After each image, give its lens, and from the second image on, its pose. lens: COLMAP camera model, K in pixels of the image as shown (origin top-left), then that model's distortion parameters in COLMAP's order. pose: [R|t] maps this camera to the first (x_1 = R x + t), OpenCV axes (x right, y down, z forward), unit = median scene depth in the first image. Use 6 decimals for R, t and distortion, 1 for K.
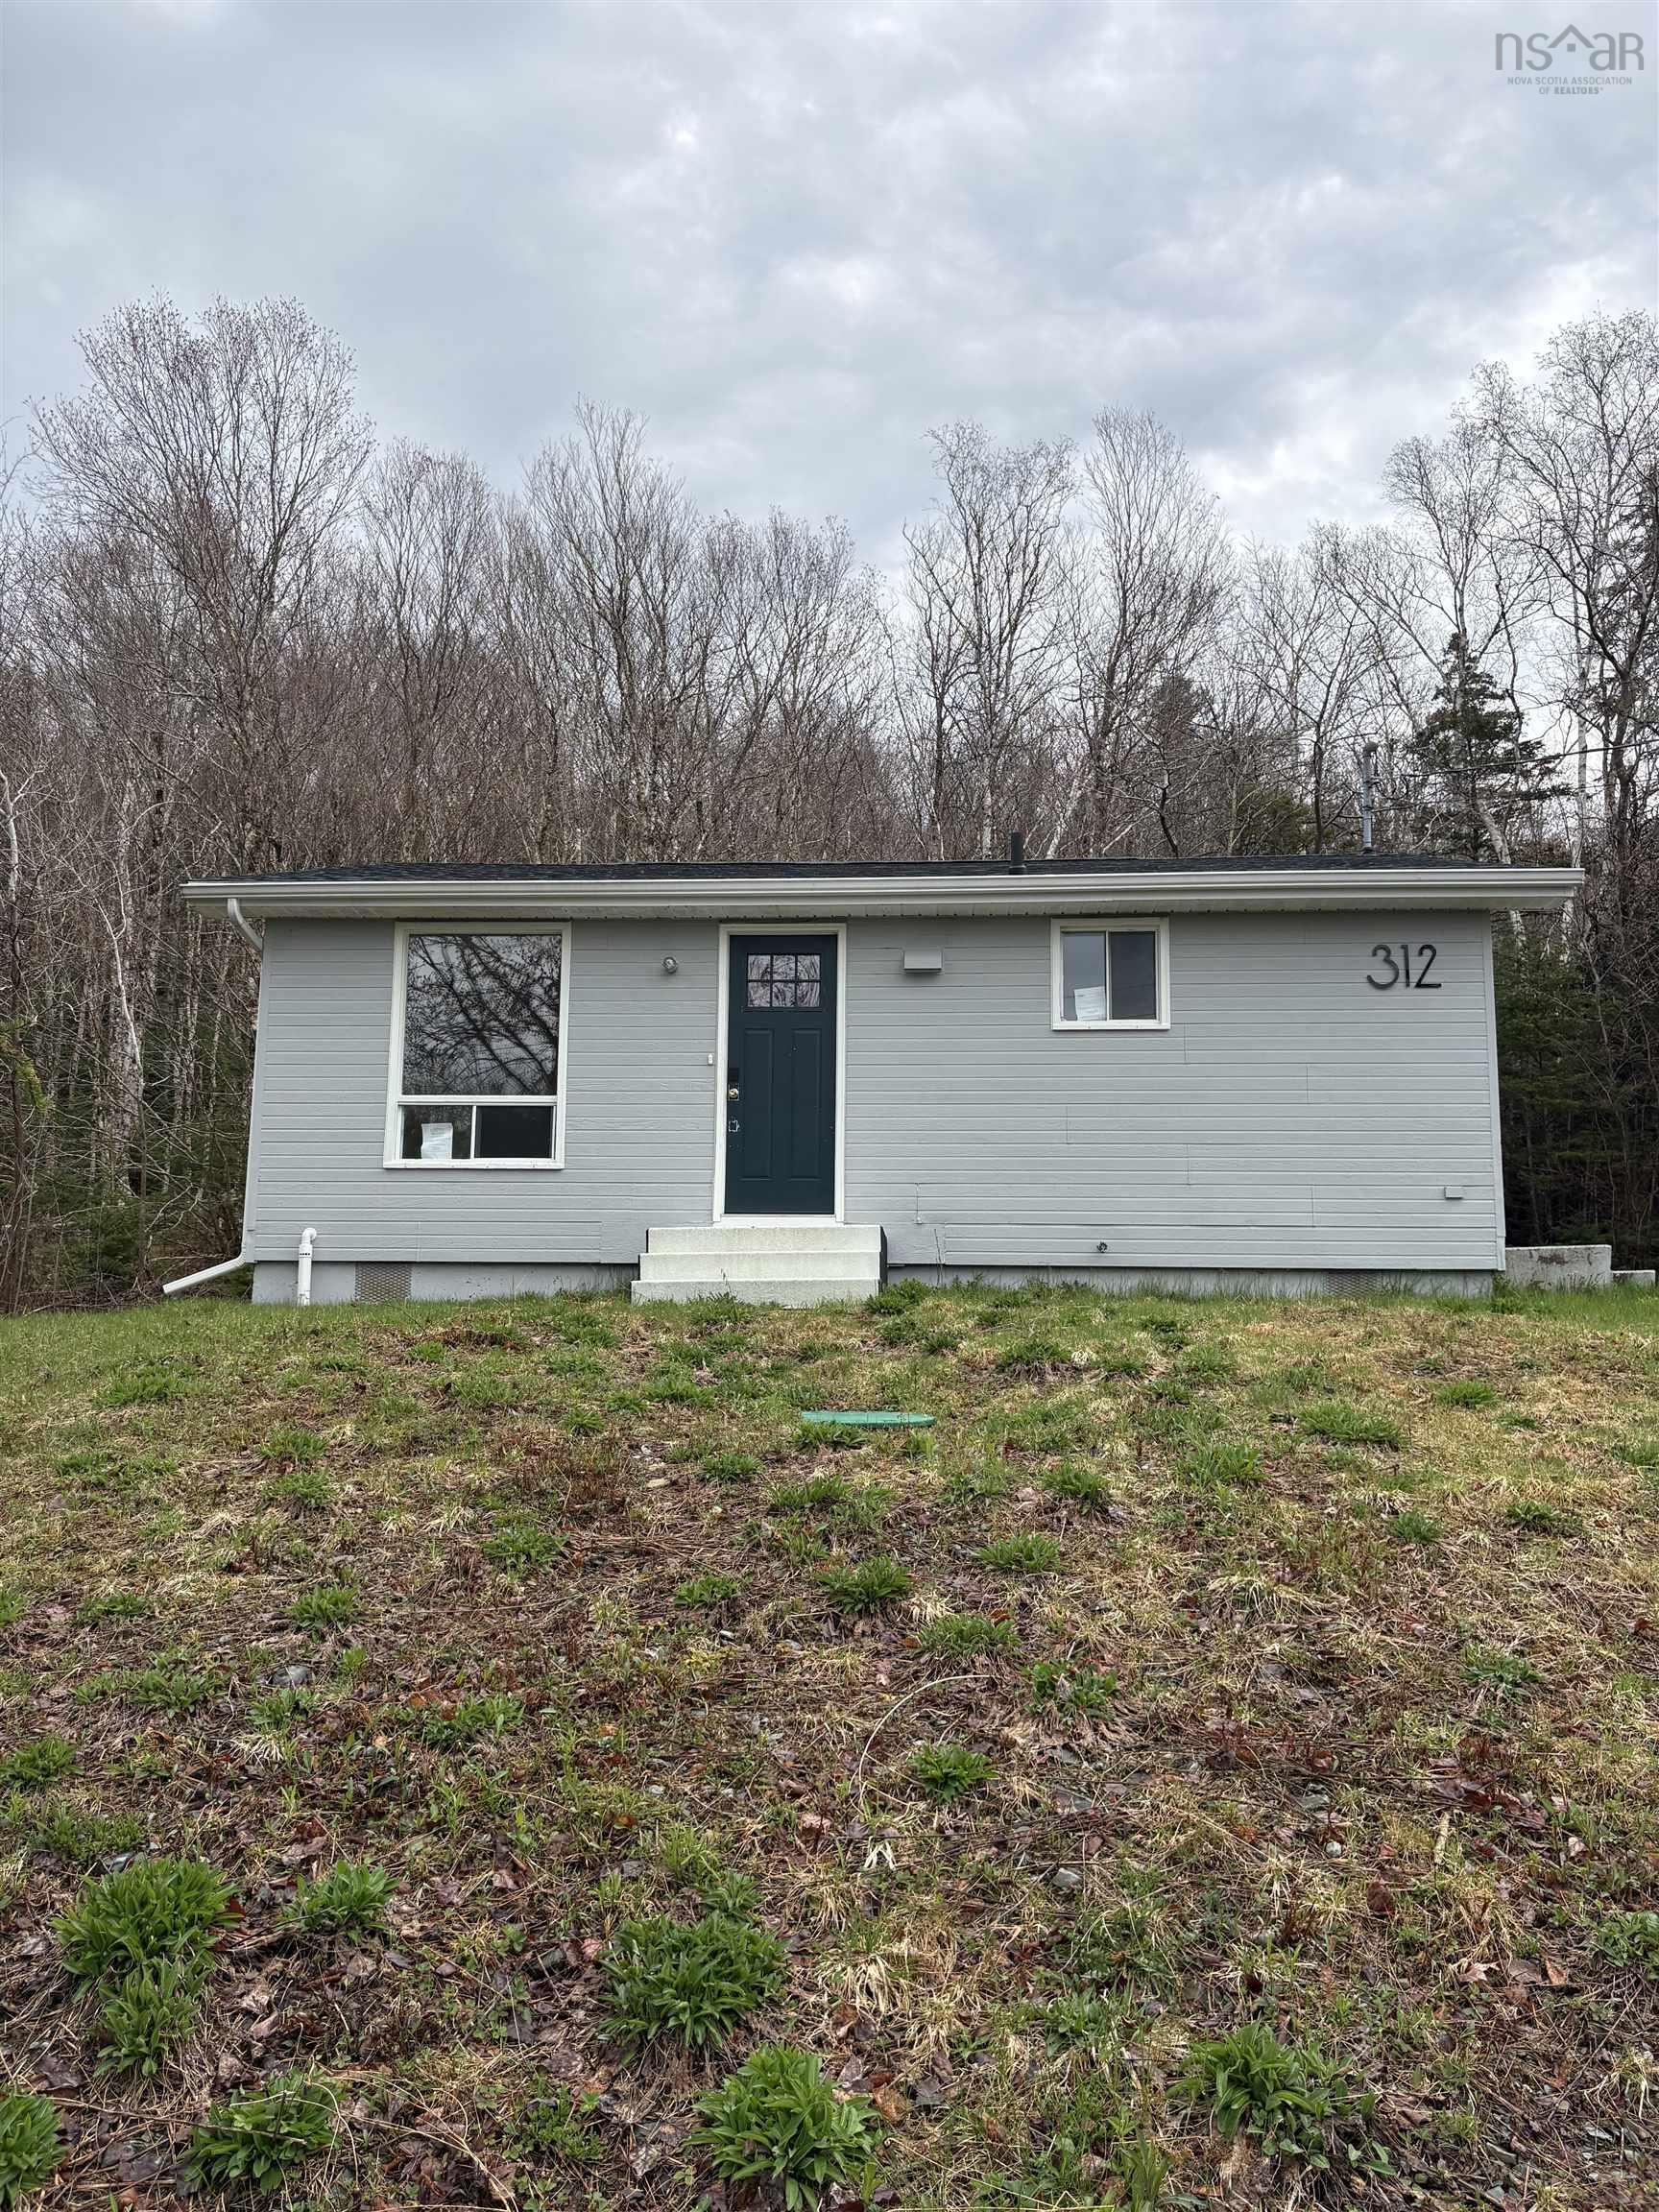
lens RADIAL K [[1699.8, 0, 829.5], [0, 1699.8, 1106.0], [0, 0, 1]] dist [0.060407, -0.032545]
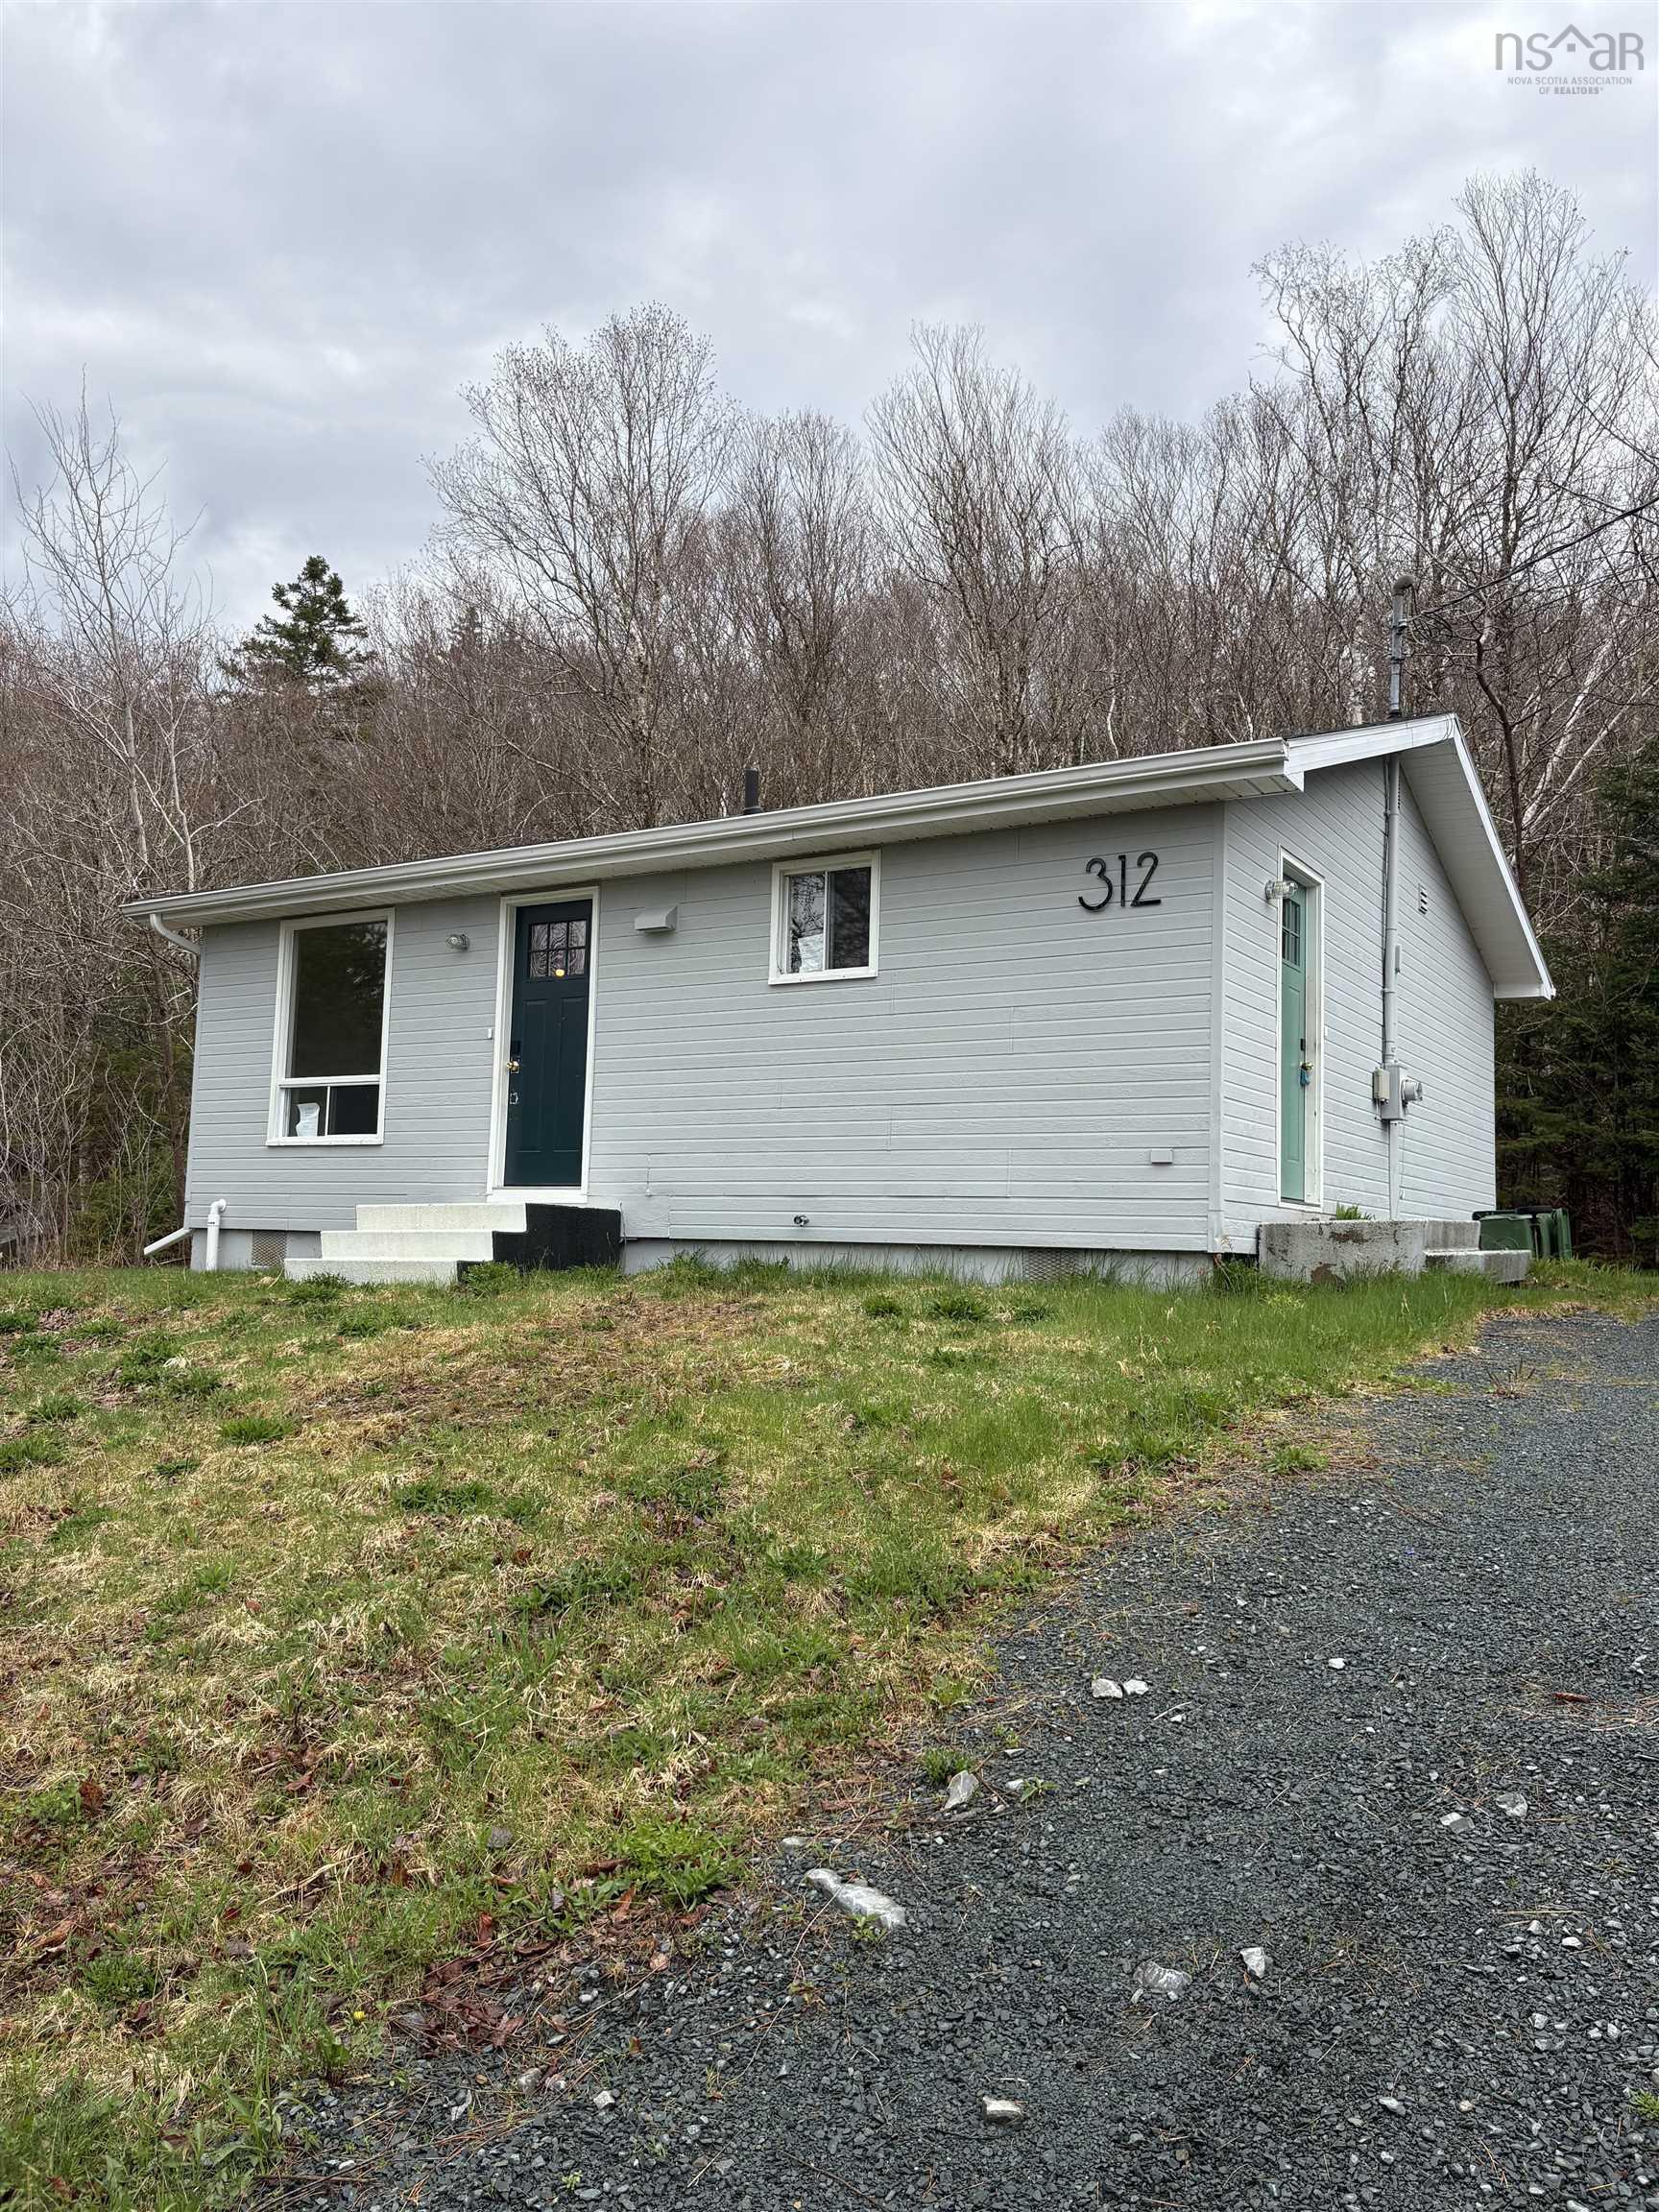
lens RADIAL K [[1690.6, 0, 829.5], [0, 1690.6, 1106.0], [0, 0, 1]] dist [0.143323, -0.103325]
pose [[0.876849, -0.028007, -0.479950, 0.591928], [0.054312, 0.997682, 0.041007, -0.014889], [0.477689, -0.062024, 0.876337, 0.205000]]
